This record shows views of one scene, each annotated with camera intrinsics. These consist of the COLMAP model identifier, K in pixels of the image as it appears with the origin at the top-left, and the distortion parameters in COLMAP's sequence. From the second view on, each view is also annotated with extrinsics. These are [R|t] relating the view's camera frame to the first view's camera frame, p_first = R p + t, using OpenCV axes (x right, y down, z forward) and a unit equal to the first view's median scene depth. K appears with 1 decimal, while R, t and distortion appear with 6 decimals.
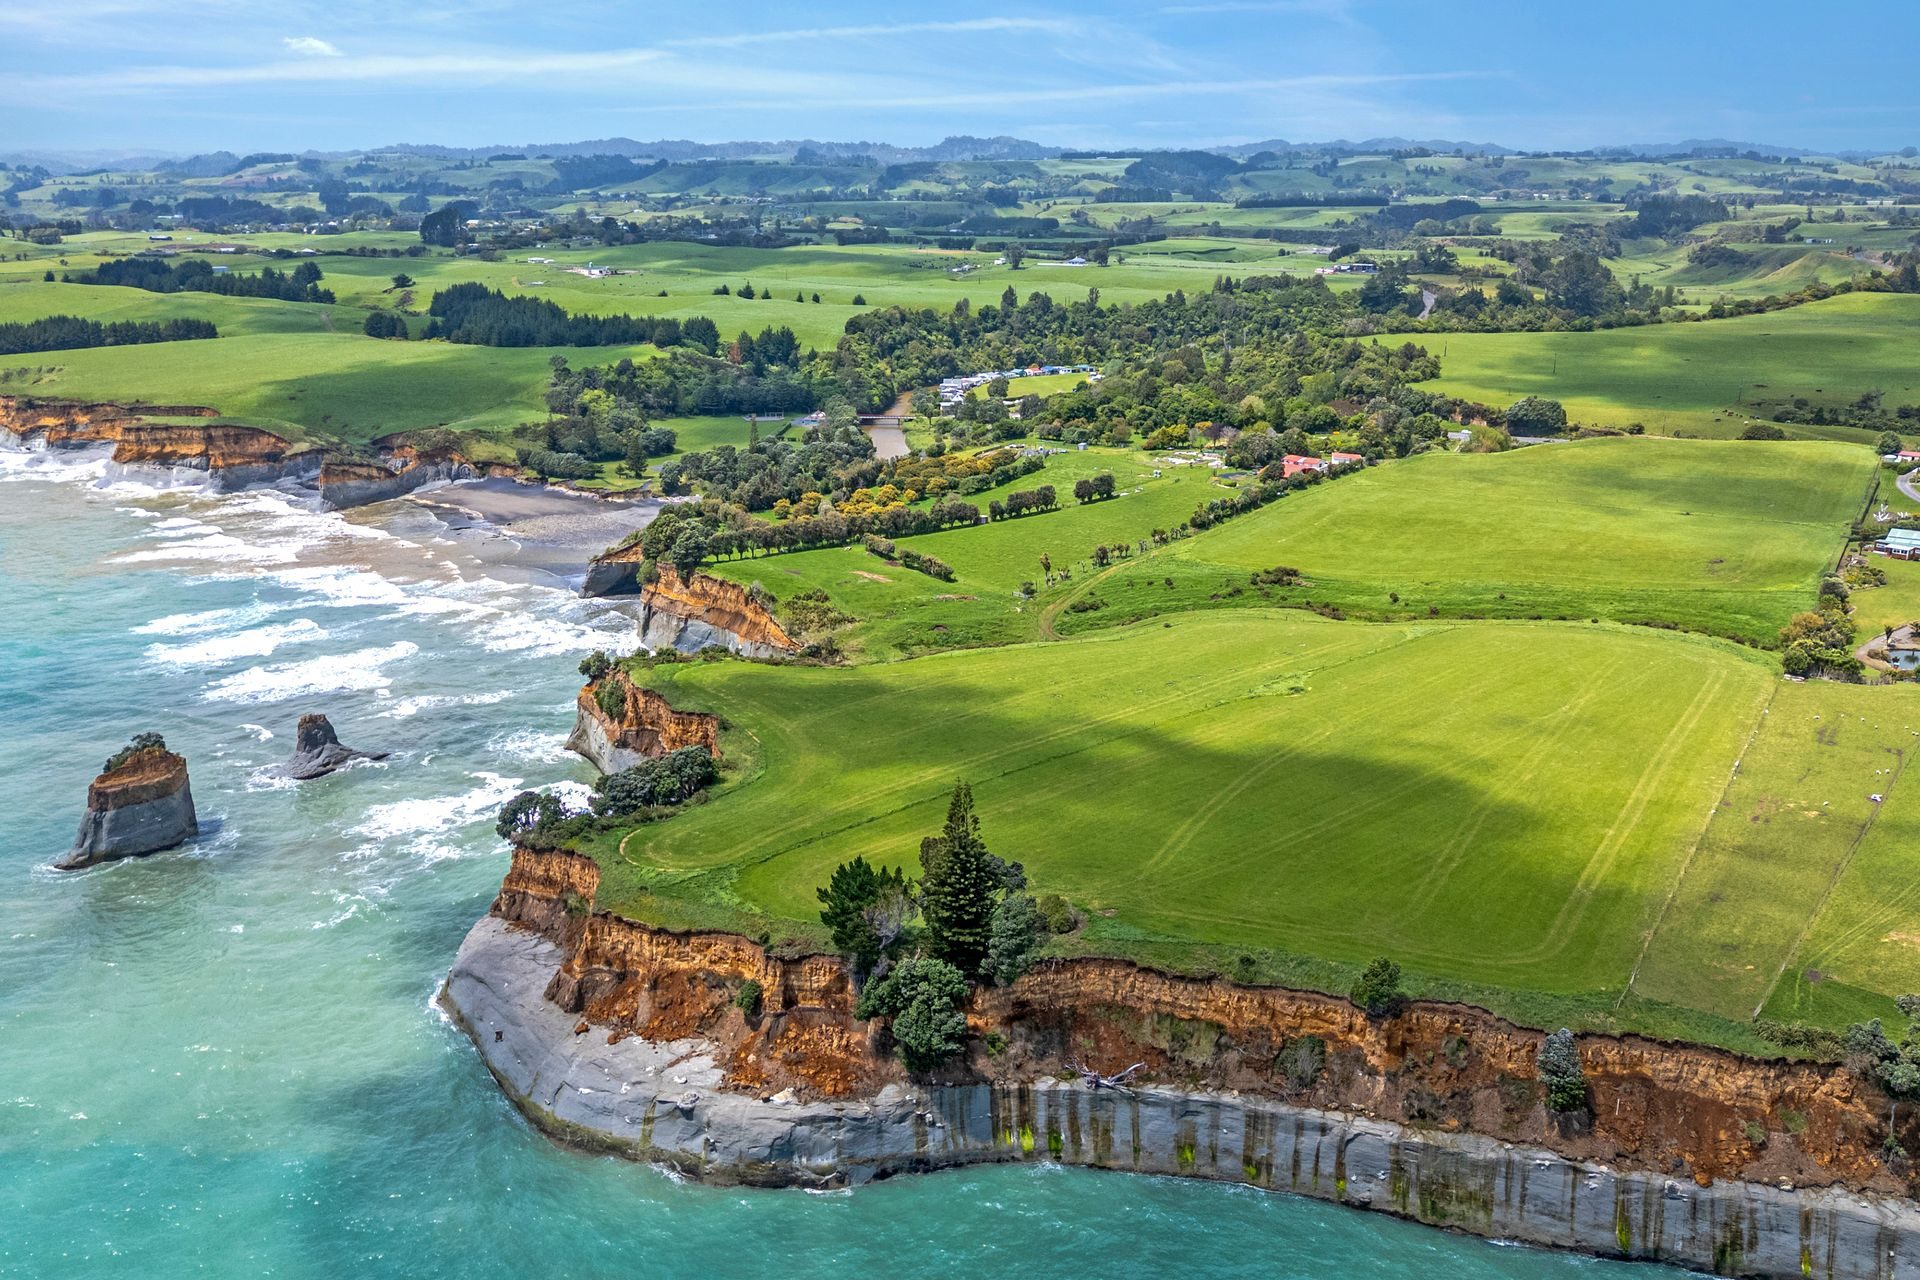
lens RADIAL K [[1661.7, 0, 960.0], [0, 1661.7, 640.0], [0, 0, 1]] dist [0.078623, -0.066498]
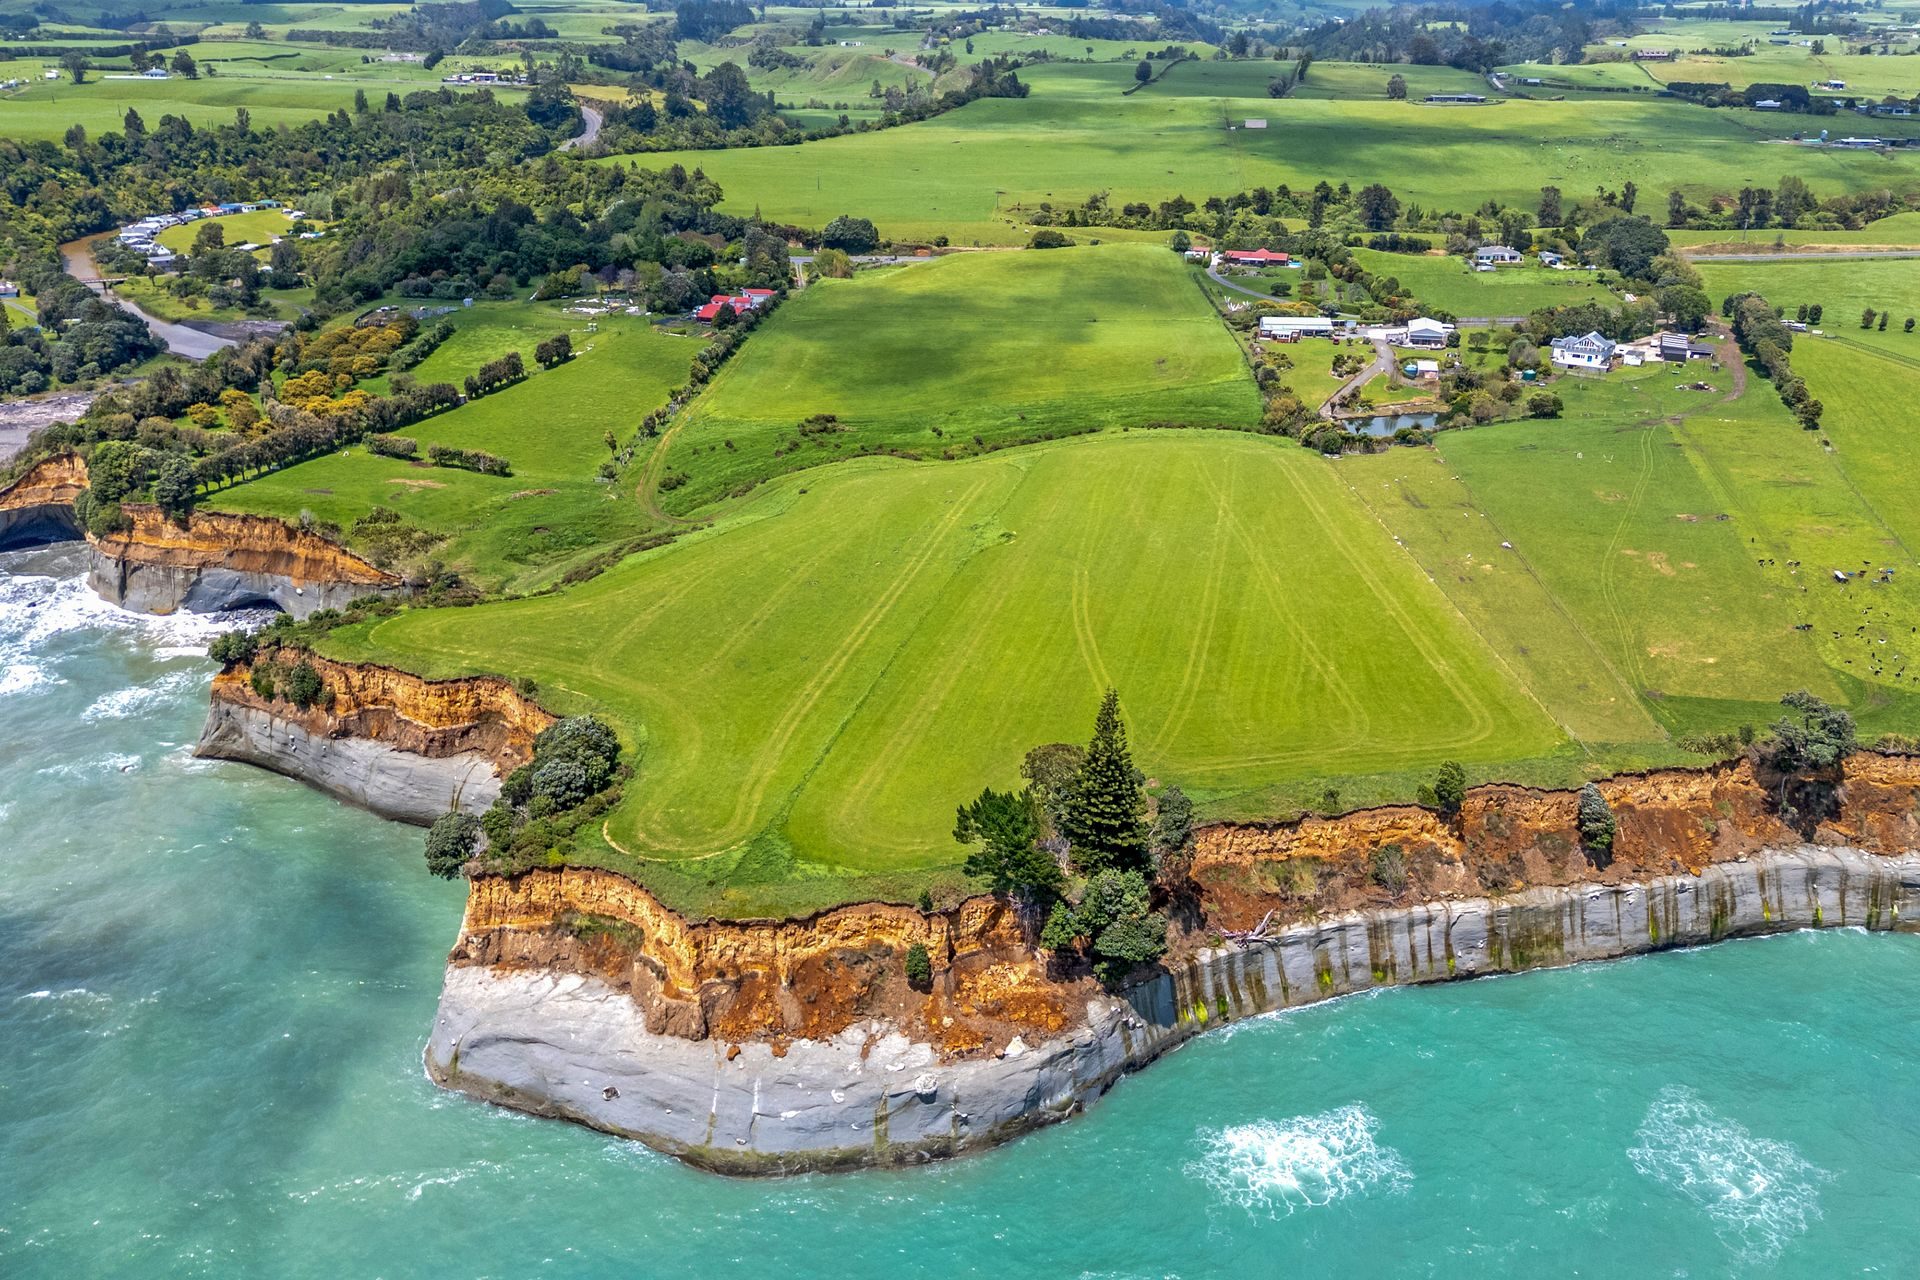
lens RADIAL K [[1657.3, 0, 960.0], [0, 1657.3, 640.0], [0, 0, 1]] dist [0.100829, -0.119407]
pose [[0.838549, -0.196311, 0.508230, -0.359730], [0.138538, 0.978997, 0.149572, -0.065019], [-0.526919, -0.055015, 0.848133, 0.136709]]
